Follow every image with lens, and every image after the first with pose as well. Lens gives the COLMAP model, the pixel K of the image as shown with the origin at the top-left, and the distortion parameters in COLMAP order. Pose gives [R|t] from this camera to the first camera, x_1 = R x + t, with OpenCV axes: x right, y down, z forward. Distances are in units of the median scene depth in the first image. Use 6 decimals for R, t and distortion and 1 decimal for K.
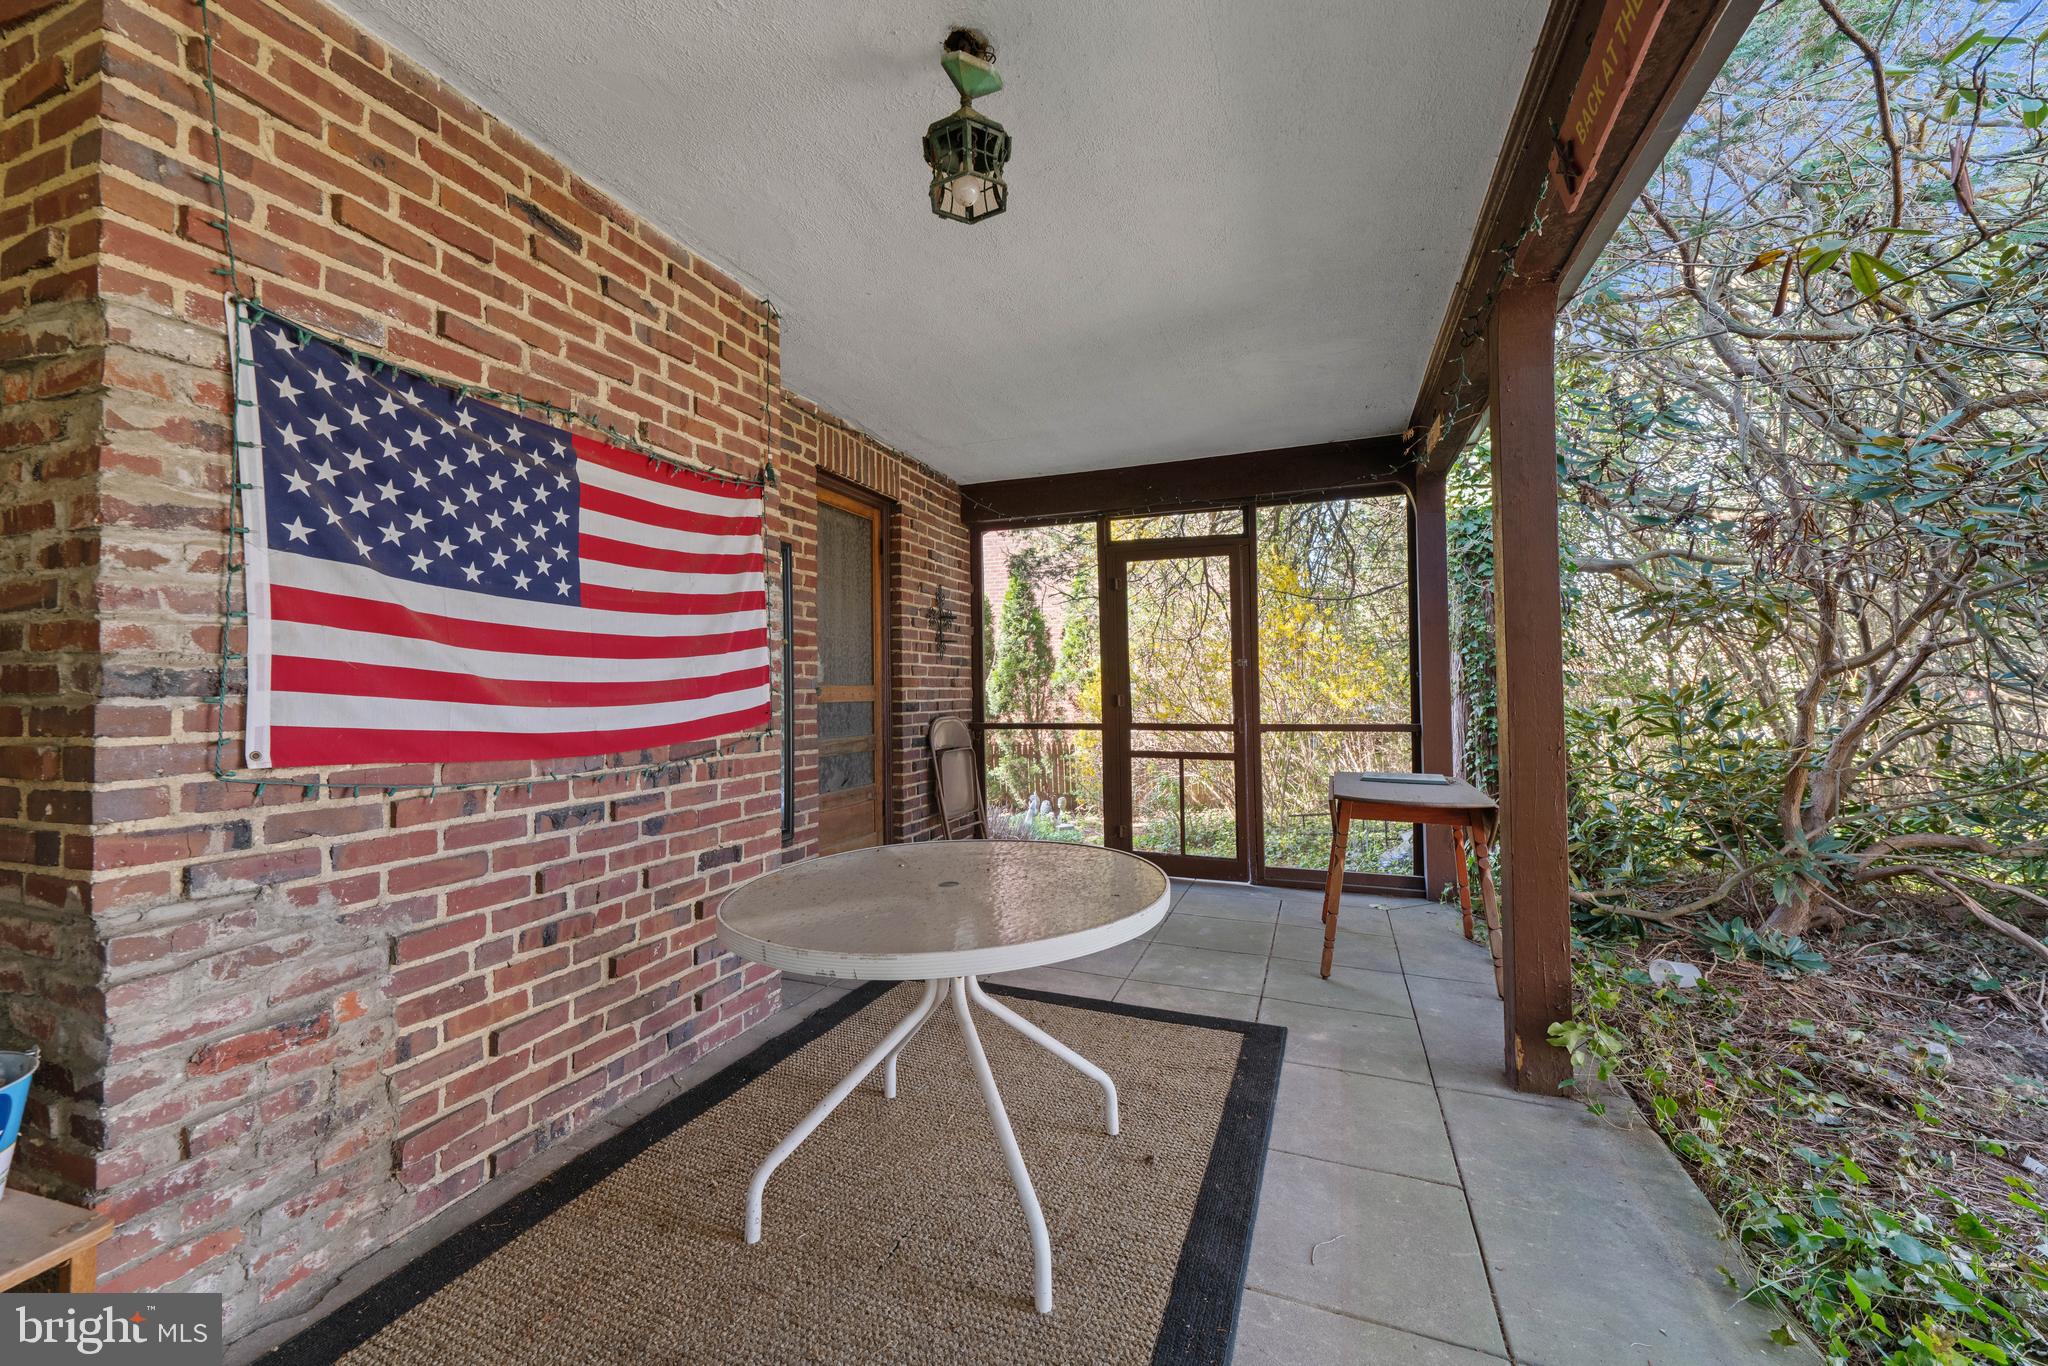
lens RADIAL K [[819.1, 0, 1023.1], [0, 819.1, 661.2], [0, 0, 1]] dist [0.001159, 0.000021]
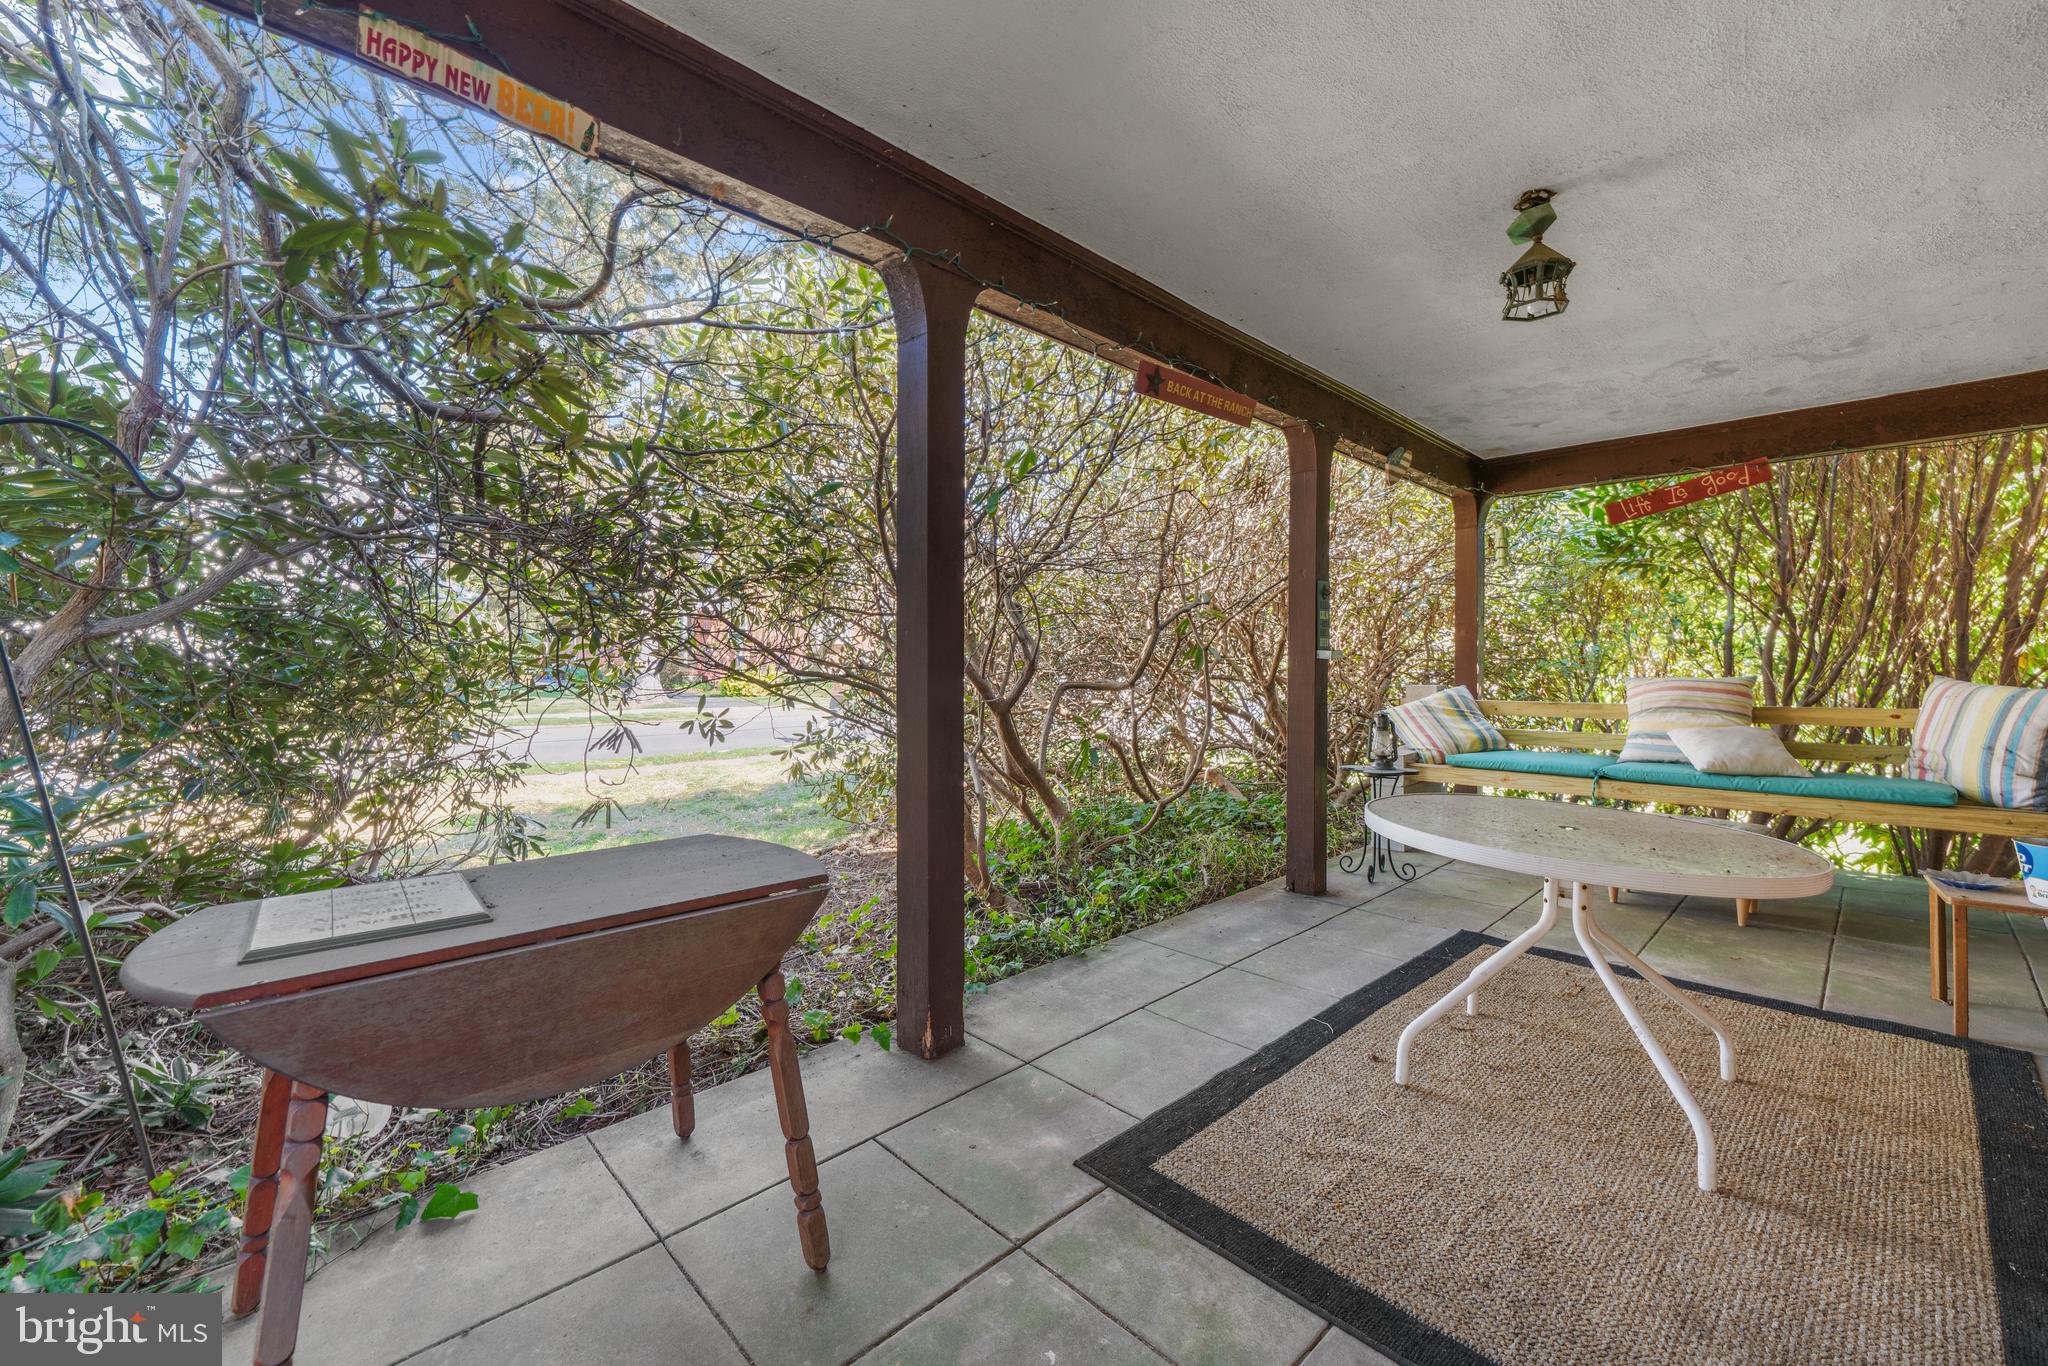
lens RADIAL K [[819.1, 0, 1023.1], [0, 819.1, 661.2], [0, 0, 1]] dist [0.001159, 0.000021]
pose [[-0.898272, 0.002043, 0.439436, 0.067831], [-0.012793, 0.999444, -0.030797, 0.063244], [-0.439254, -0.033286, -0.897746, 1.739245]]
